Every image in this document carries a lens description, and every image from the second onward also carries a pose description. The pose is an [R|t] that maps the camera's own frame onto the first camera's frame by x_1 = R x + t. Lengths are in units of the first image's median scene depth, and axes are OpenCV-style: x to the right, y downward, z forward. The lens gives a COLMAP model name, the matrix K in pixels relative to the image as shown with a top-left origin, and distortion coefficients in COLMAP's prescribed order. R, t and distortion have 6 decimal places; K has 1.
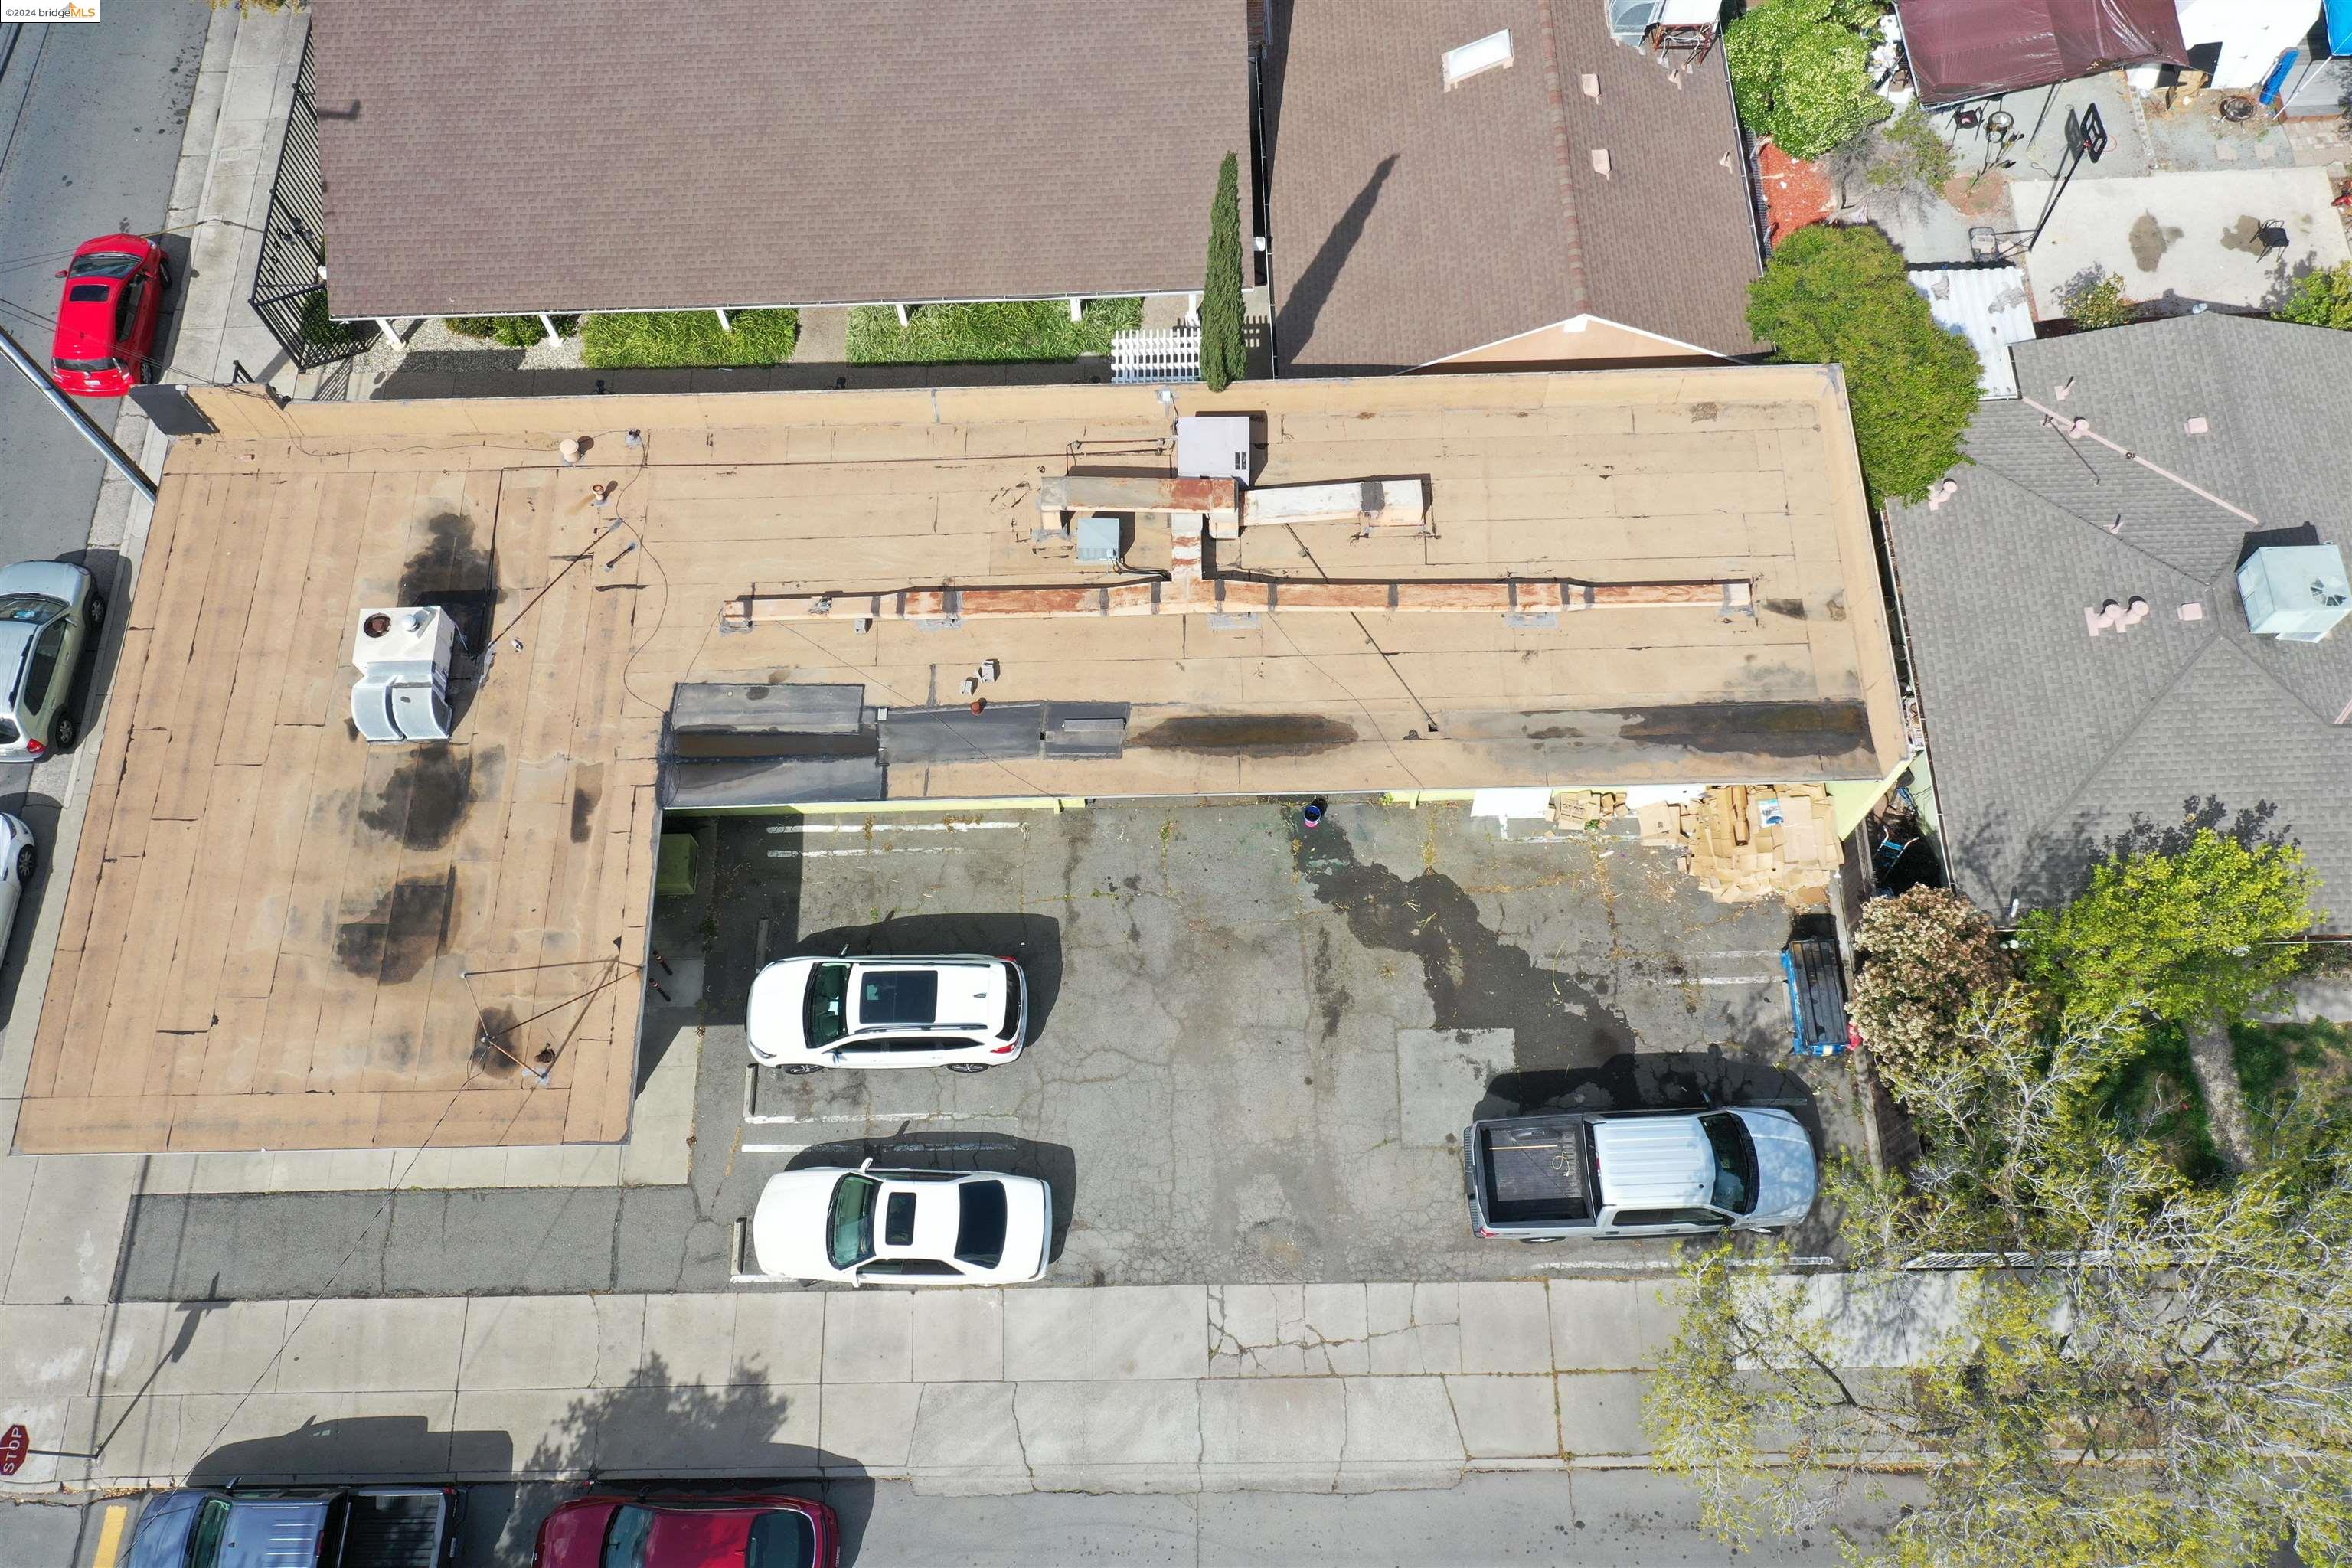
lens RADIAL K [[1872.7, 0, 1180.4], [0, 1872.7, 785.7], [0, 0, 1]] dist [0.009535, 0.005857]
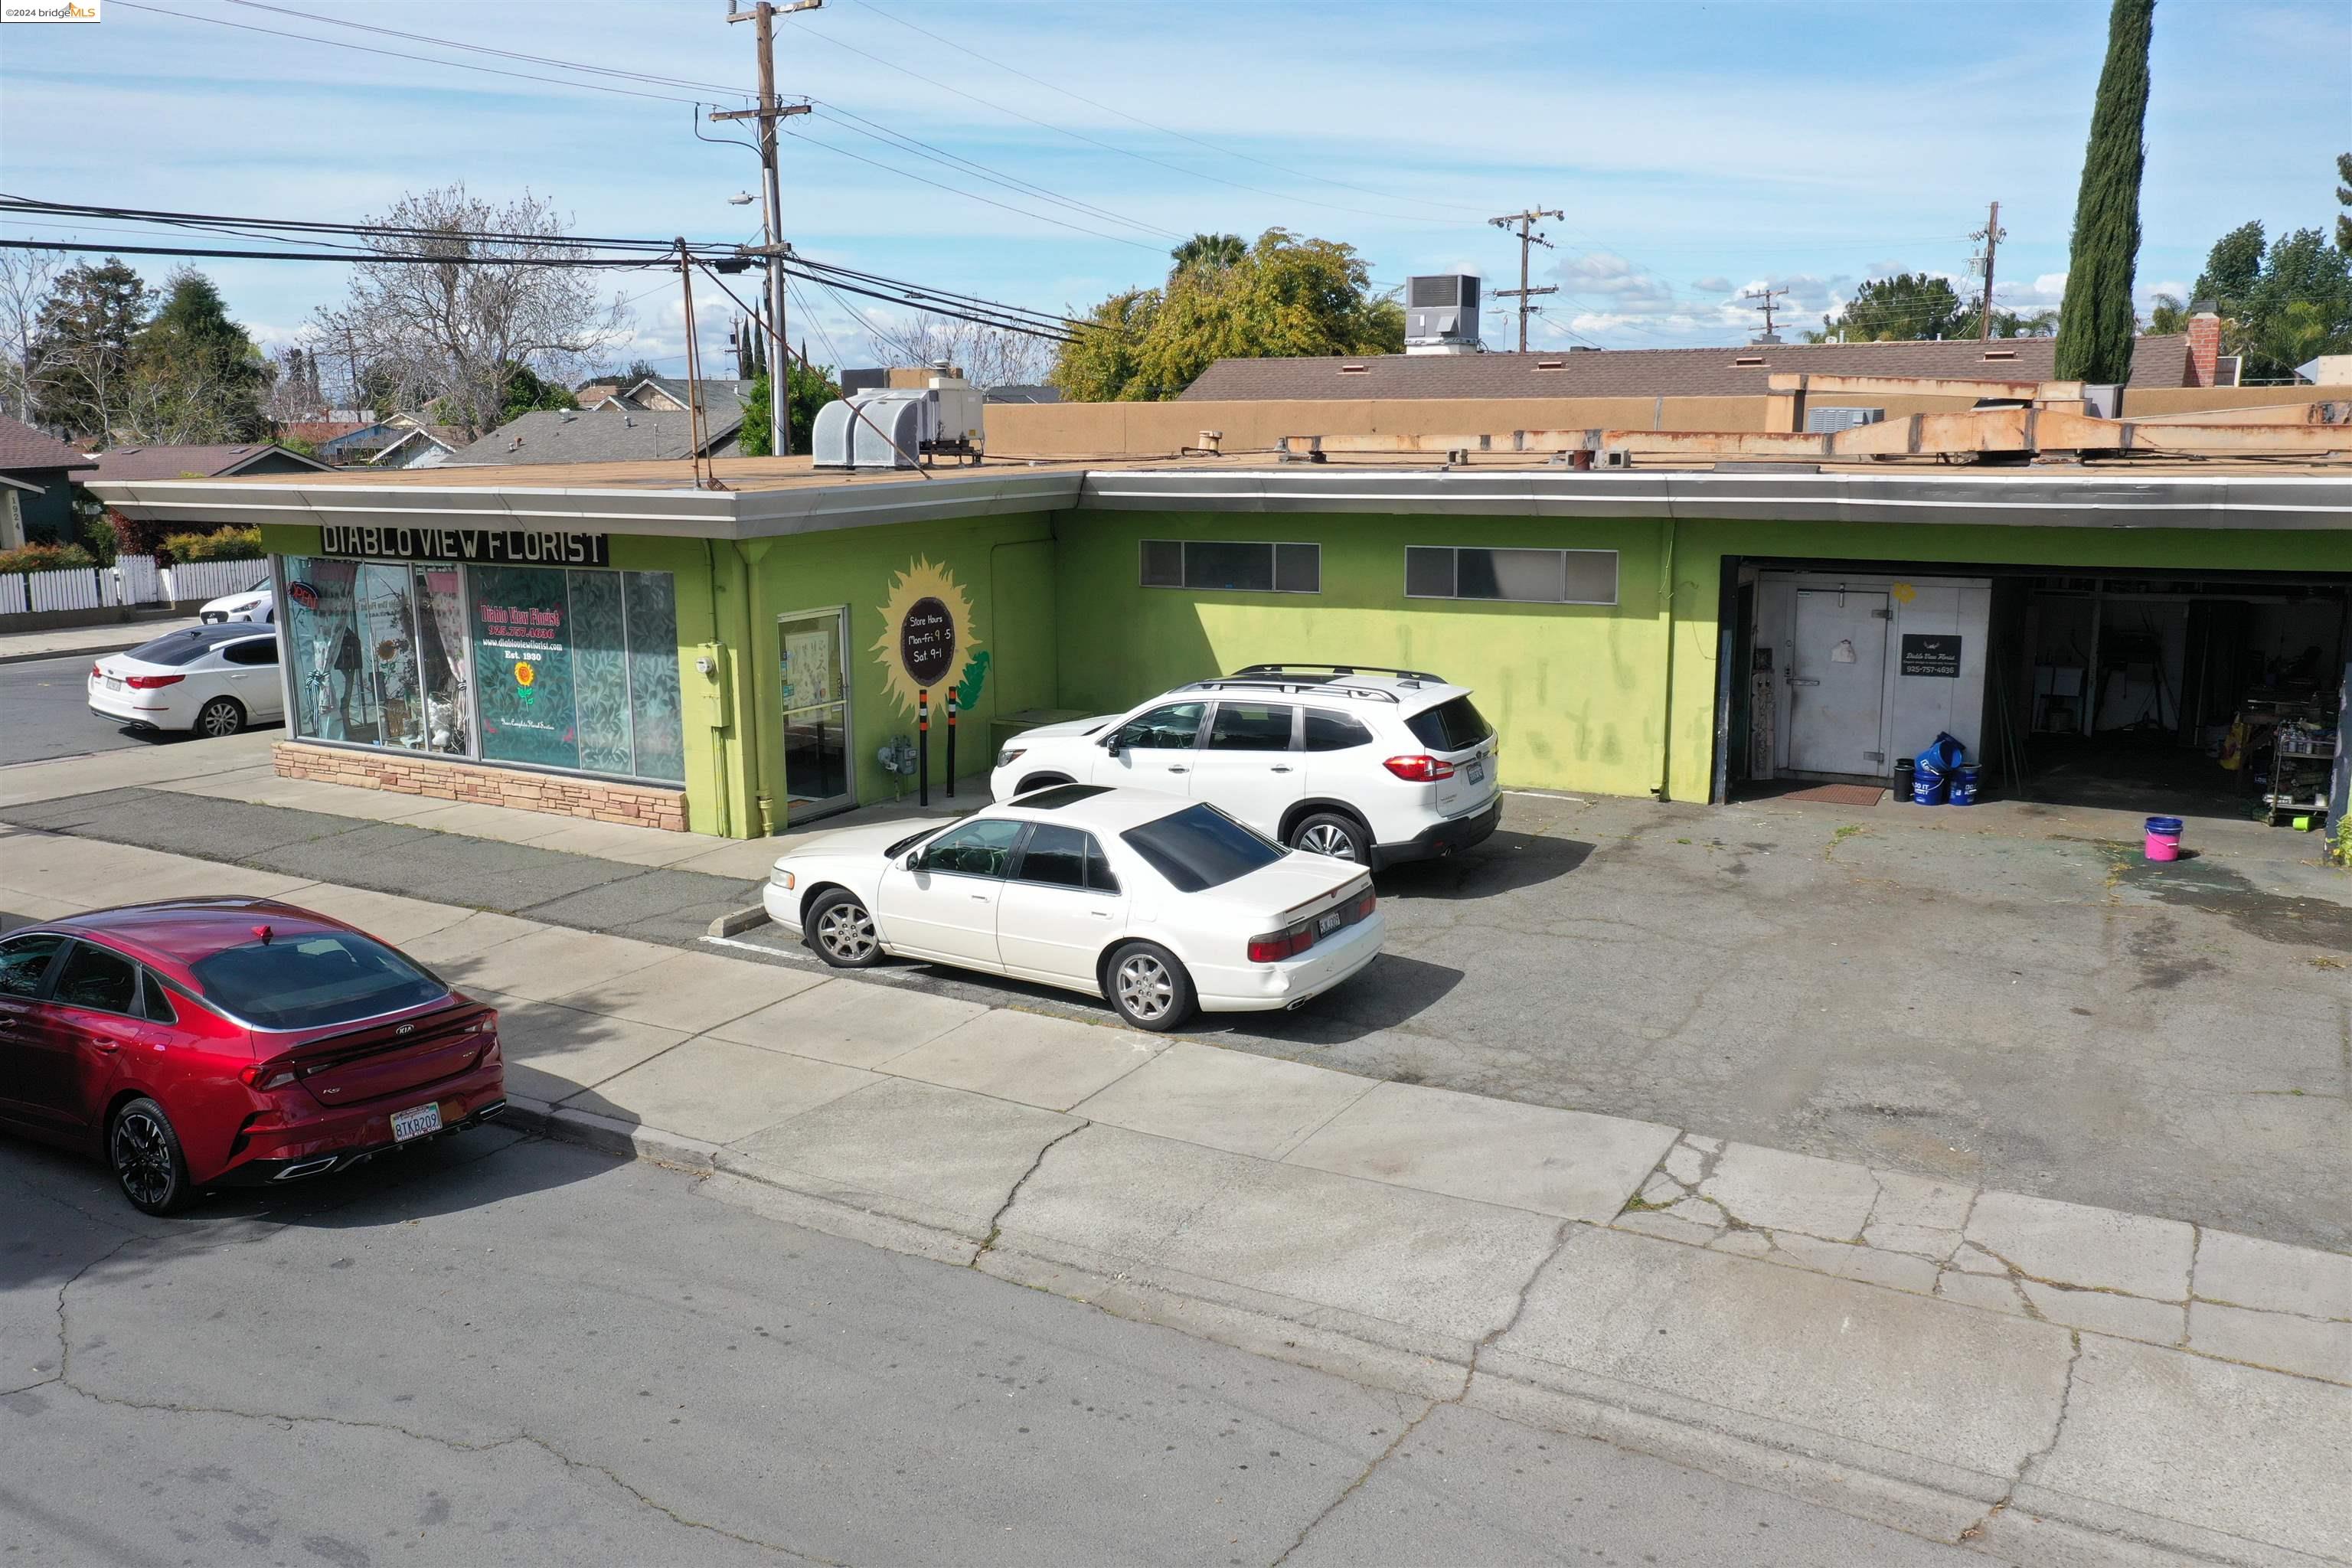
lens RADIAL K [[1872.7, 0, 1177.7], [0, 1872.7, 796.8], [0, 0, 1]] dist [0.009535, 0.005857]
pose [[0.859702, 0.121161, -0.496218, 0.098397], [-0.477843, 0.534044, -0.697469, 0.518102], [0.180496, 0.836730, 0.517014, 0.741545]]
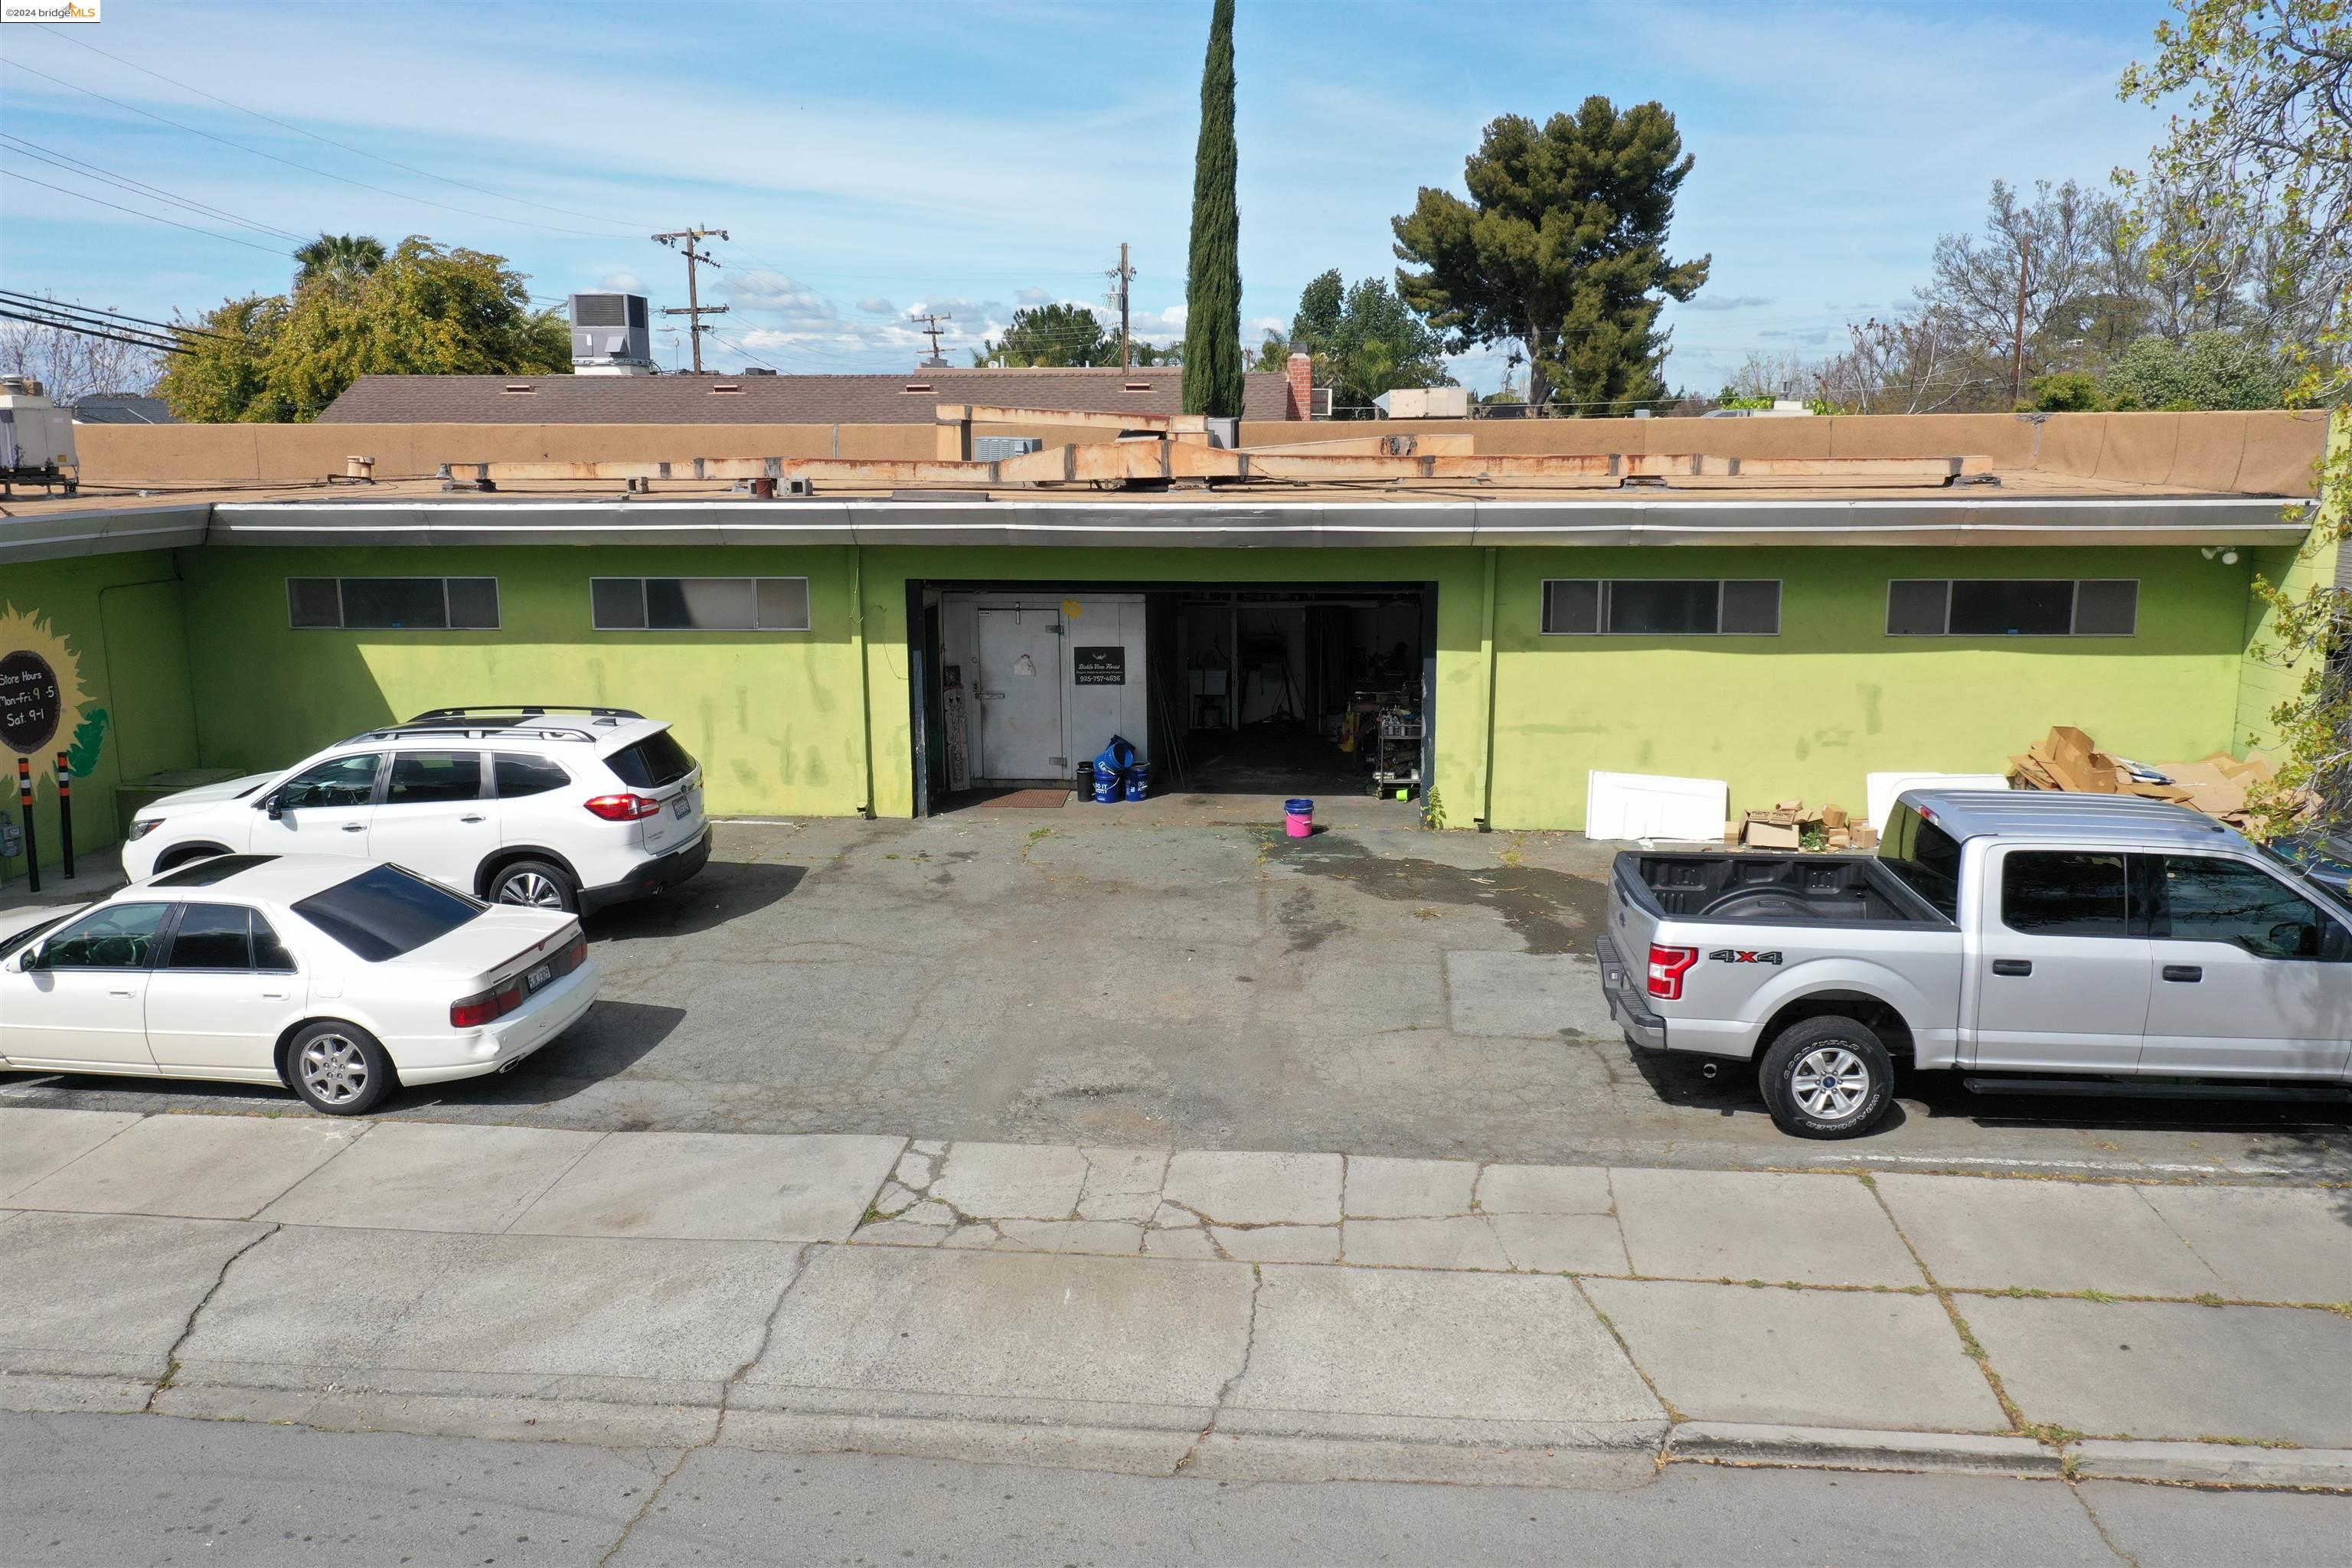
lens RADIAL K [[1872.7, 0, 1178.4], [0, 1872.7, 801.6], [0, 0, 1]] dist [0.009535, 0.005857]
pose [[0.993298, 0.045011, -0.106457, 0.101211], [-0.113514, 0.553326, -0.825194, 0.521472], [0.021763, 0.831747, 0.554727, 0.735528]]
